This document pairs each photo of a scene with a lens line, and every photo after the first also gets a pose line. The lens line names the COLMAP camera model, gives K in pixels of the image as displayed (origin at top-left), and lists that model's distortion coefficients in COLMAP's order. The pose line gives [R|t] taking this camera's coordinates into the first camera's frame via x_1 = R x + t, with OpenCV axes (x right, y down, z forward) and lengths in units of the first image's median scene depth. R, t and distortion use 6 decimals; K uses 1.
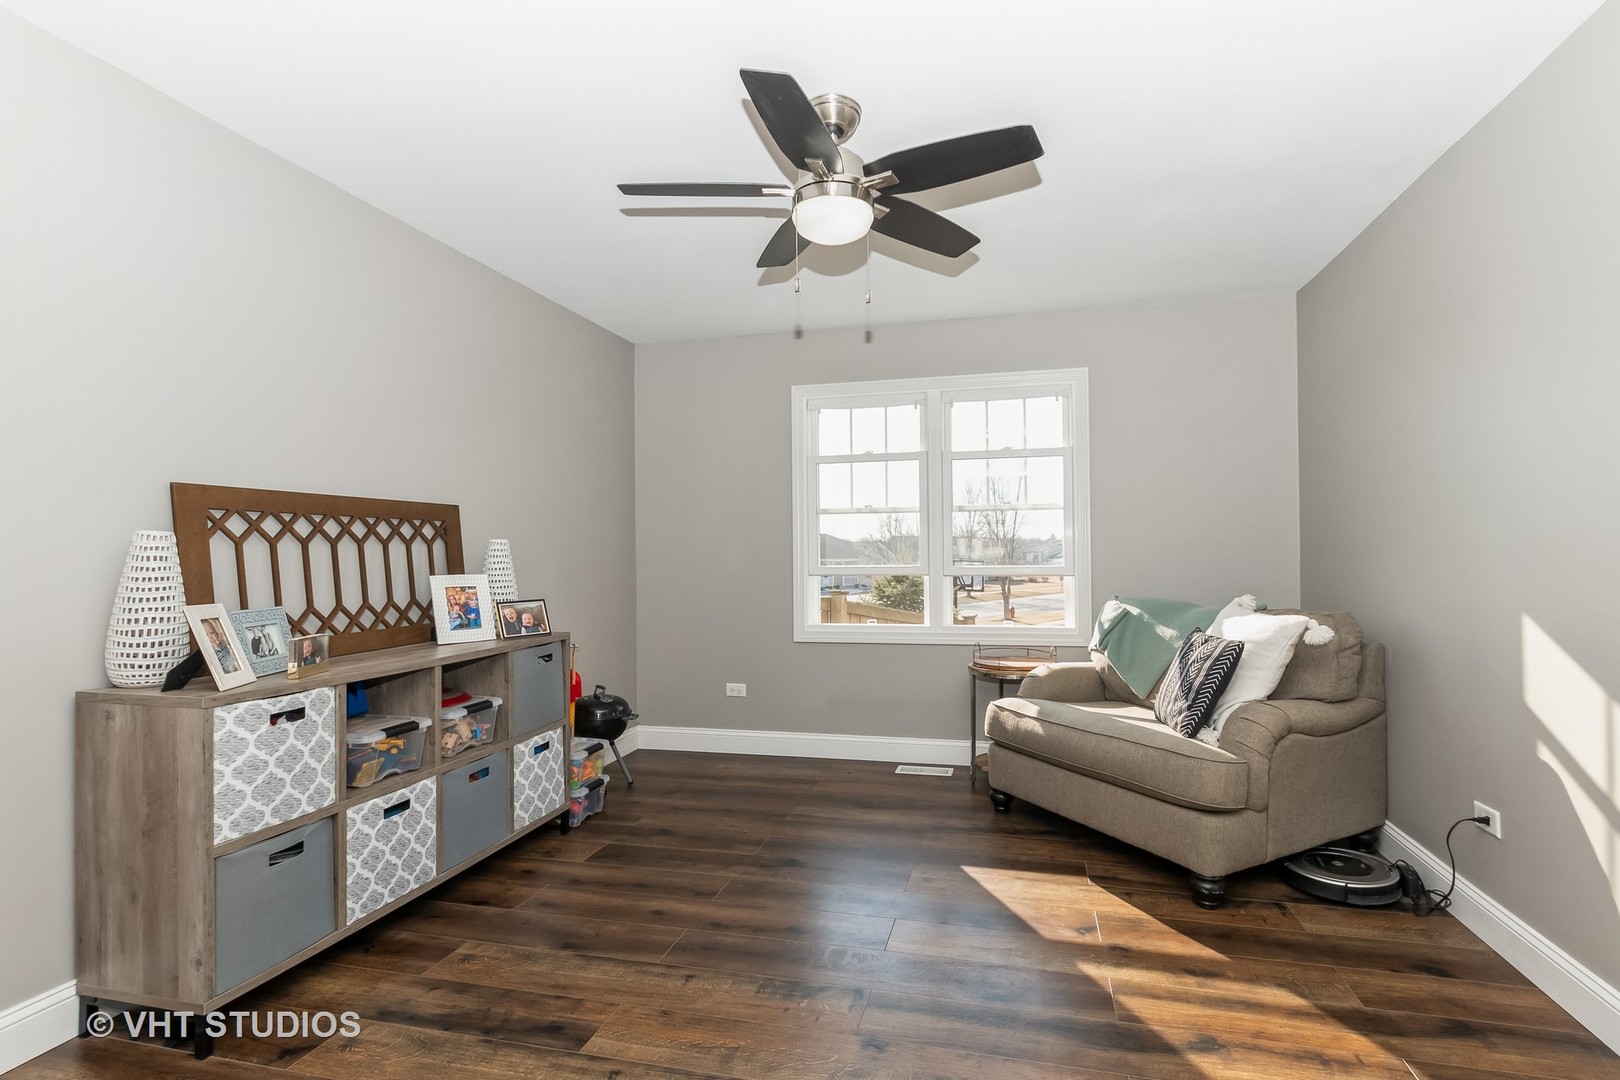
lens RADIAL K [[759.1, 0, 813.1], [0, 759.1, 549.6], [0, 0, 1]] dist [0.001119, -0.000055]
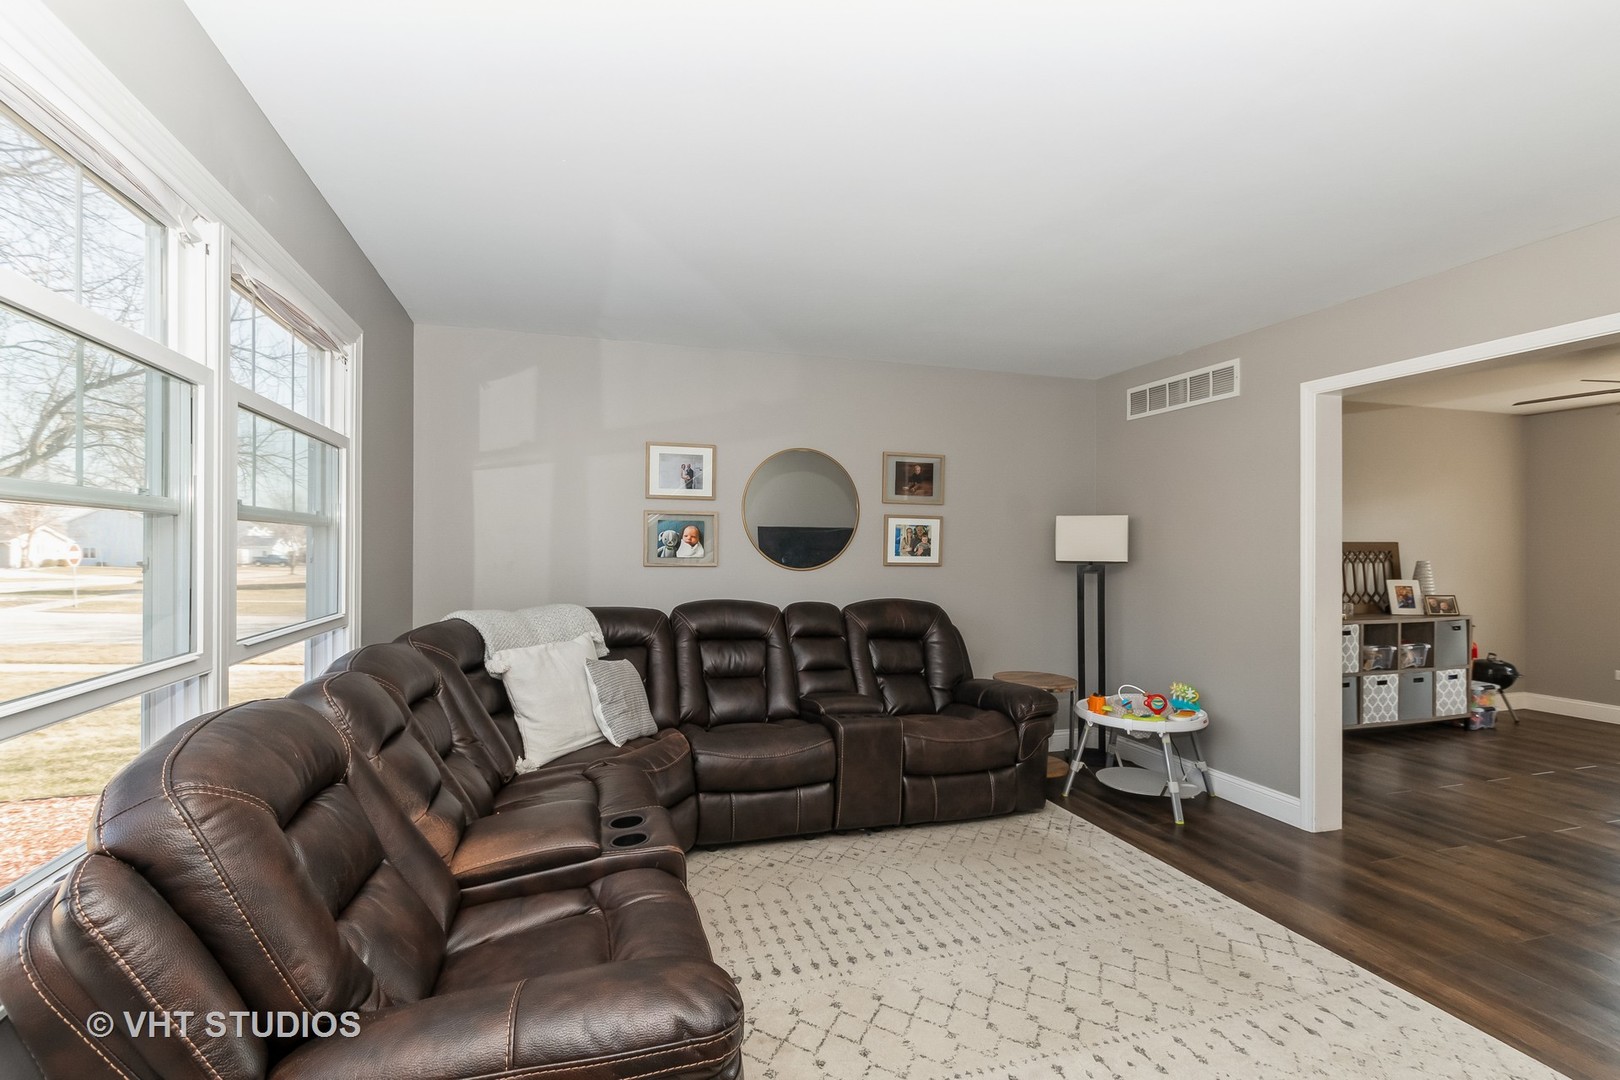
lens RADIAL K [[759.1, 0, 810.4], [0, 759.1, 543.7], [0, 0, 1]] dist [0.001119, -0.000055]
pose [[0.550484, 0.014896, -0.834713, 0.320785], [-0.003271, 0.999872, 0.015686, -0.084683], [0.834839, -0.005904, 0.550462, -1.334190]]
